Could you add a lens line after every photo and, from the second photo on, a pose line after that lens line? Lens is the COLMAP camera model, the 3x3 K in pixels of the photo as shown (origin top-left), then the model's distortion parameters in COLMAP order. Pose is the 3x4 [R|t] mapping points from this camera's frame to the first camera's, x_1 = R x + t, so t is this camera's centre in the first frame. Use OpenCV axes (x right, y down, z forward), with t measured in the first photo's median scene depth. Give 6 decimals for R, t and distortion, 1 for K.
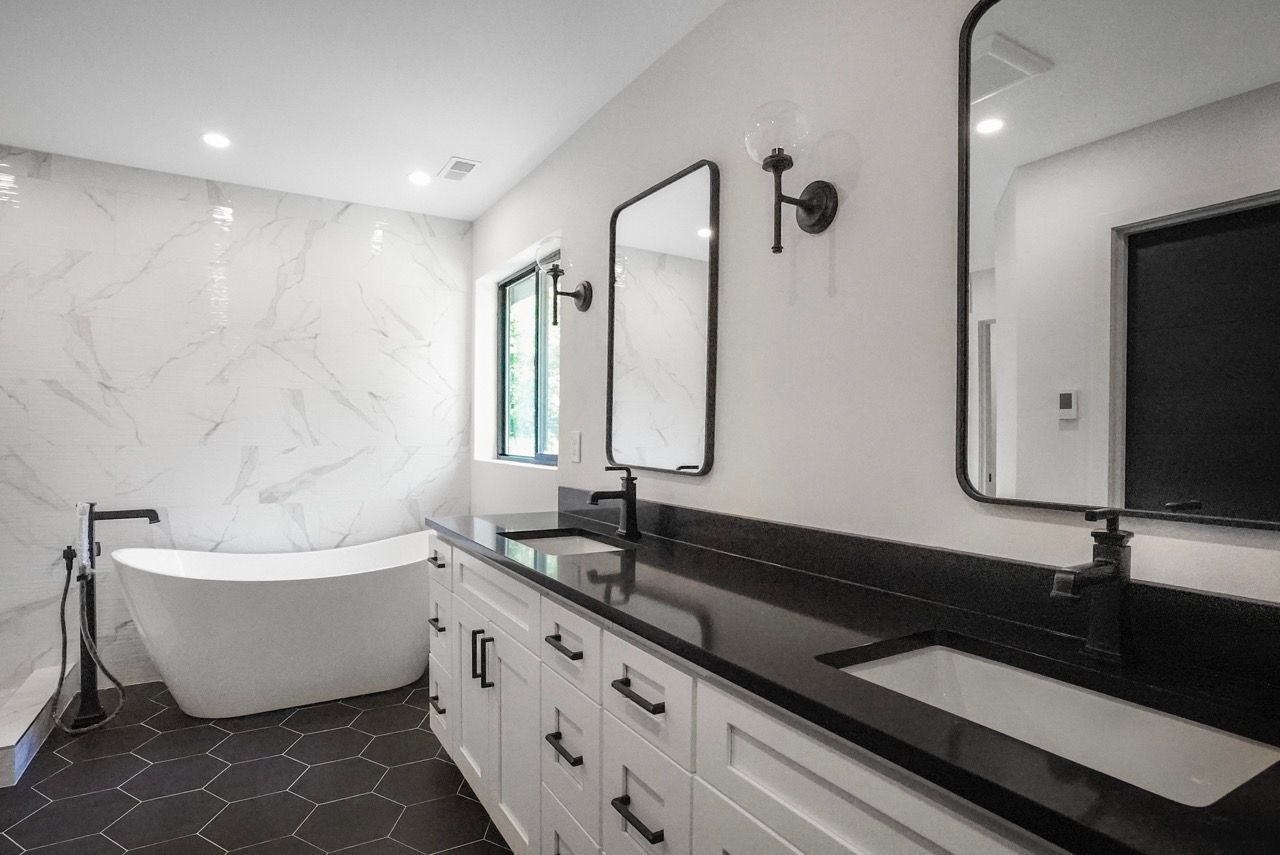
lens RADIAL K [[695.3, 0, 642.7], [0, 695.3, 446.4], [0, 0, 1]] dist [-0.058752, 0.034694]
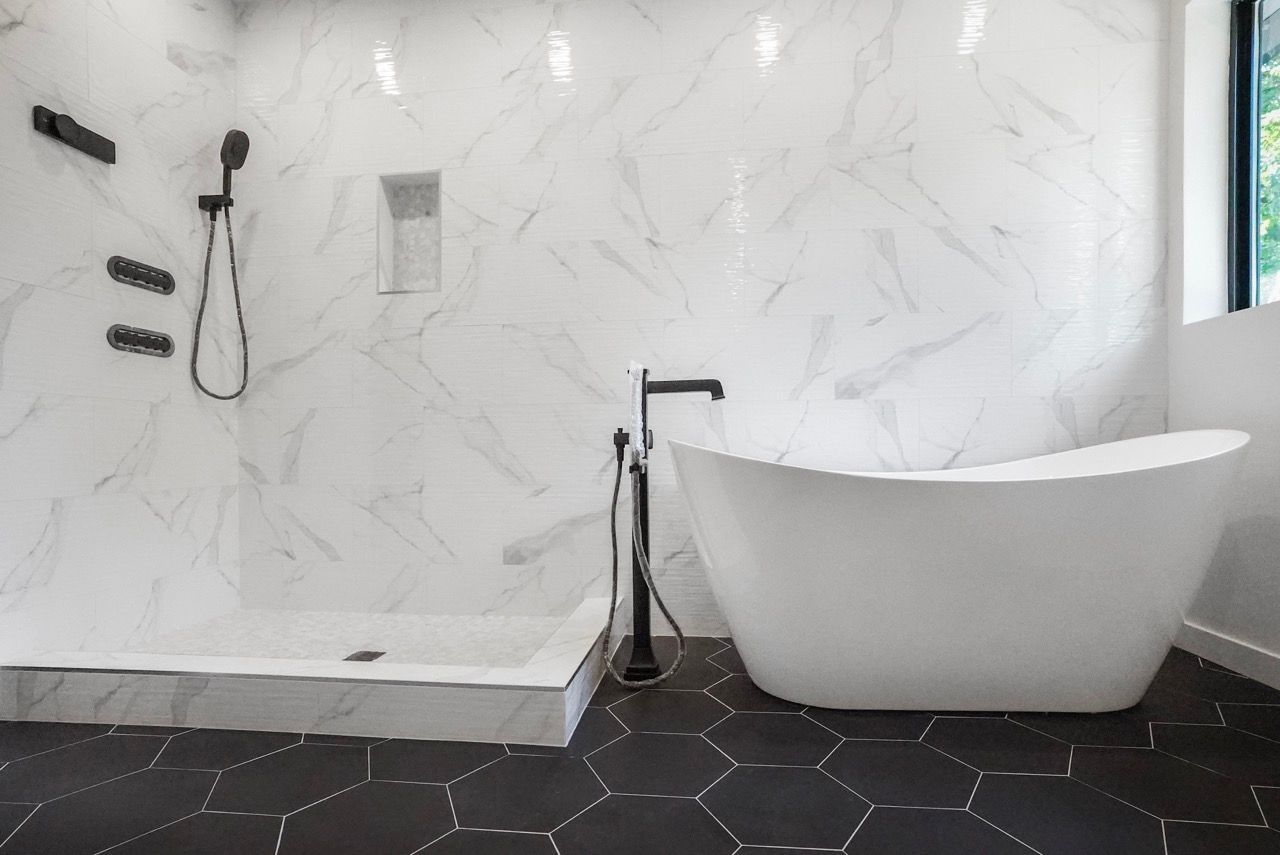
lens RADIAL K [[695.3, 0, 642.7], [0, 695.3, 446.4], [0, 0, 1]] dist [-0.058752, 0.034694]
pose [[0.797478, -0.011925, -0.603231, -0.366233], [0.004584, 0.999896, -0.013706, 0.172441], [0.603331, 0.008165, 0.797449, 0.408347]]
